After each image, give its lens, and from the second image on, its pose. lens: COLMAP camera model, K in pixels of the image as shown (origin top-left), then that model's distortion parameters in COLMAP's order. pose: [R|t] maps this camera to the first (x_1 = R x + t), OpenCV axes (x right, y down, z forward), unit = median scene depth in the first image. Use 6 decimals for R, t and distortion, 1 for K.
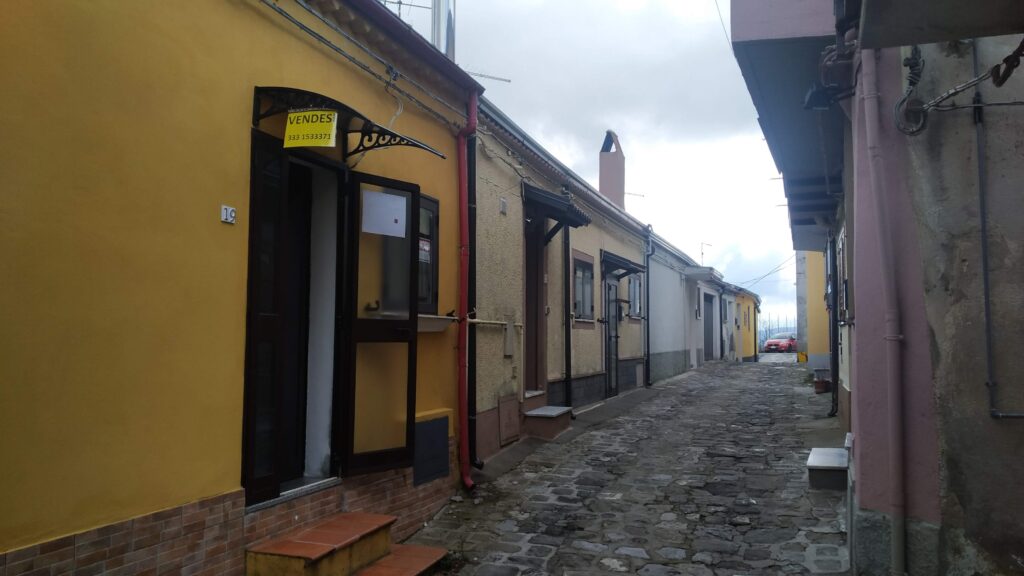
lens RADIAL K [[797.6, 0, 513.1], [0, 797.6, 286.0], [0, 0, 1]] dist [0.045317, -0.031631]
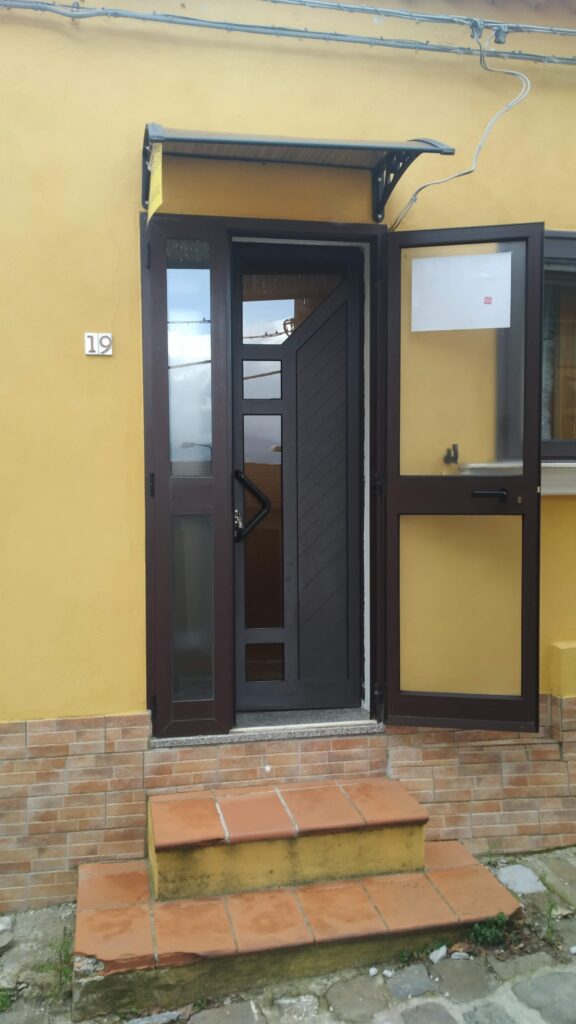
lens RADIAL K [[797.6, 0, 287.7], [0, 797.6, 515.6], [0, 0, 1]] dist [0.045317, -0.031631]
pose [[0.496332, 0.019475, -0.867914, 0.331595], [0.067930, 0.995812, 0.061193, 0.030702], [0.865471, -0.089330, 0.492930, 0.692647]]
